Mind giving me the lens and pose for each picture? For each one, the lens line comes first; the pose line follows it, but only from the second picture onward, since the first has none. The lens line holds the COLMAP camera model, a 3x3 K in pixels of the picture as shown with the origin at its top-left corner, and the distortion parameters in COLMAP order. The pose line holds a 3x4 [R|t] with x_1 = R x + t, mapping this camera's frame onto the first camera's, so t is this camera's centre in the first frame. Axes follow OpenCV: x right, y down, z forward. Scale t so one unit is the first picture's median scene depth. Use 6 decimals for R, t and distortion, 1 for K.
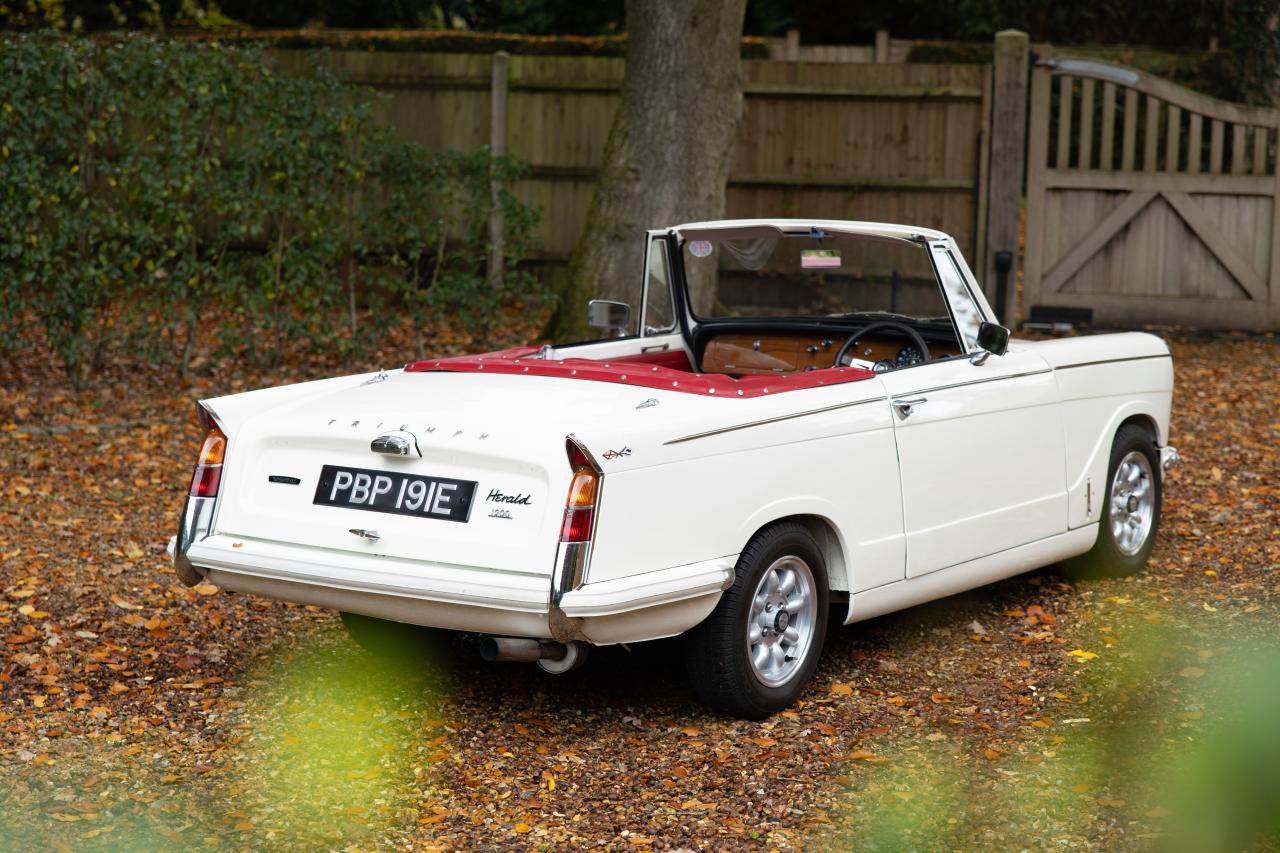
lens RADIAL K [[2572.4, 0, 640.0], [0, 2572.4, 426.5], [0, 0, 1]] dist [0.050363, 0.005466]
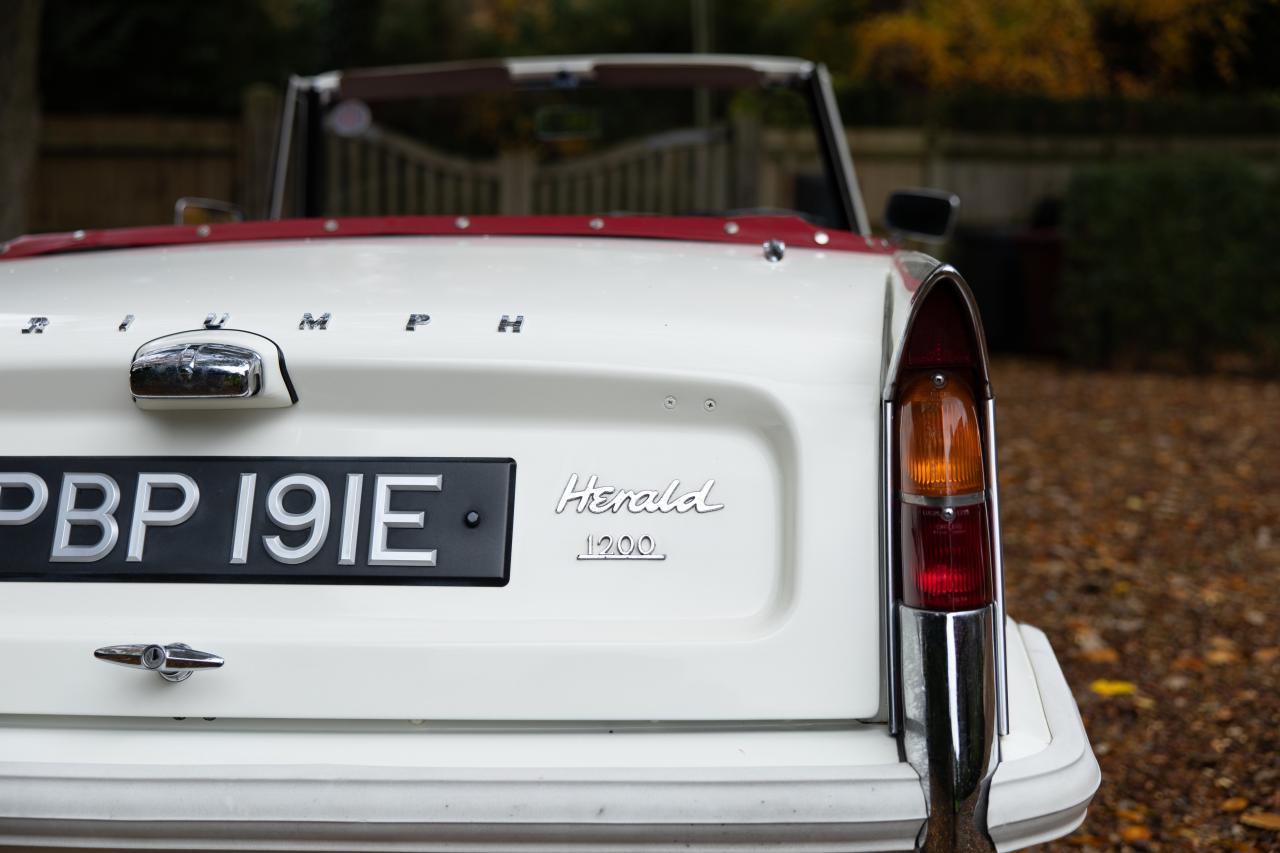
lens RADIAL K [[1747.7, 0, 640.0], [0, 1747.7, 426.5], [0, 0, 1]] dist [-0.007950, -0.012857]
pose [[0.876348, -0.062817, 0.477565, -0.113742], [0.074743, 0.997185, -0.005990, 0.014479], [-0.475844, 0.040944, 0.878576, 0.578402]]
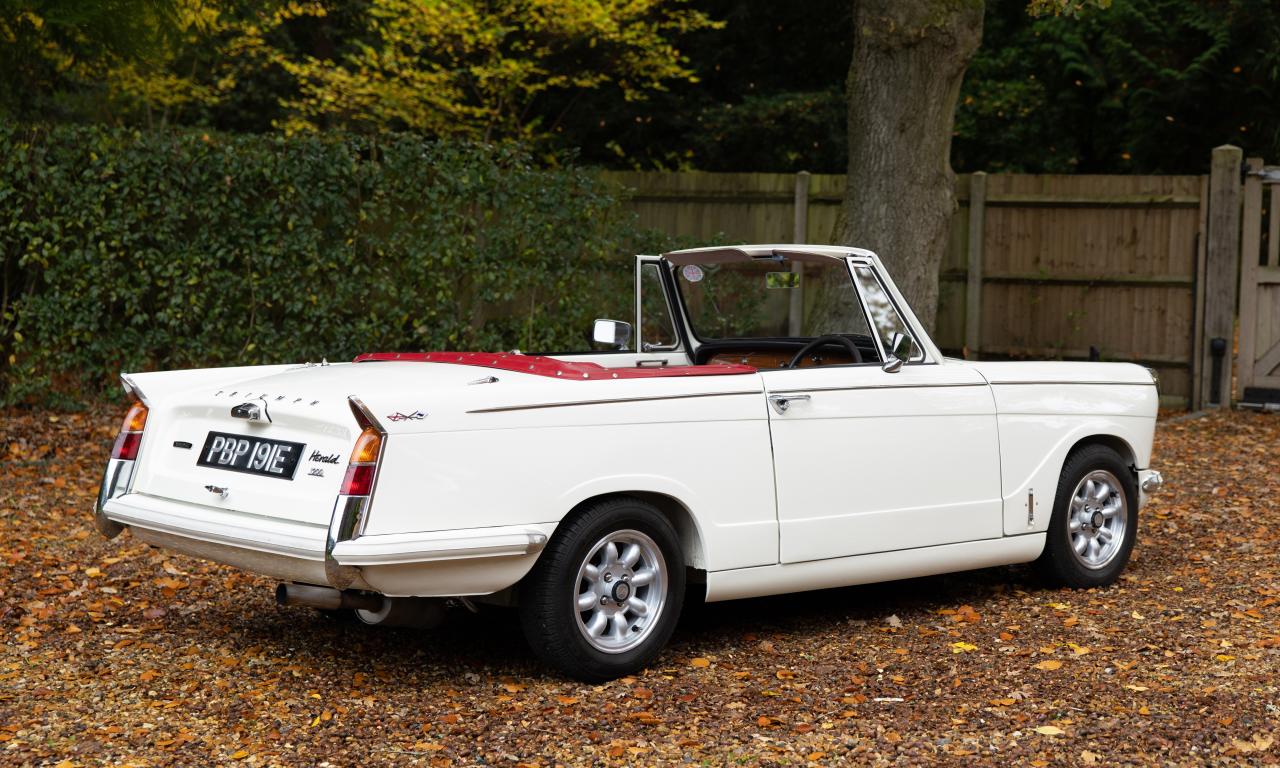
lens RADIAL K [[2044.0, 0, 640.0], [0, 2044.0, 384.0], [0, 0, 1]] dist [0.016890, -0.051492]
pose [[0.973476, 0.019095, -0.227990, 0.198280], [-0.034024, 0.997513, -0.061733, 0.032733], [0.226244, 0.067853, 0.971704, 0.136356]]
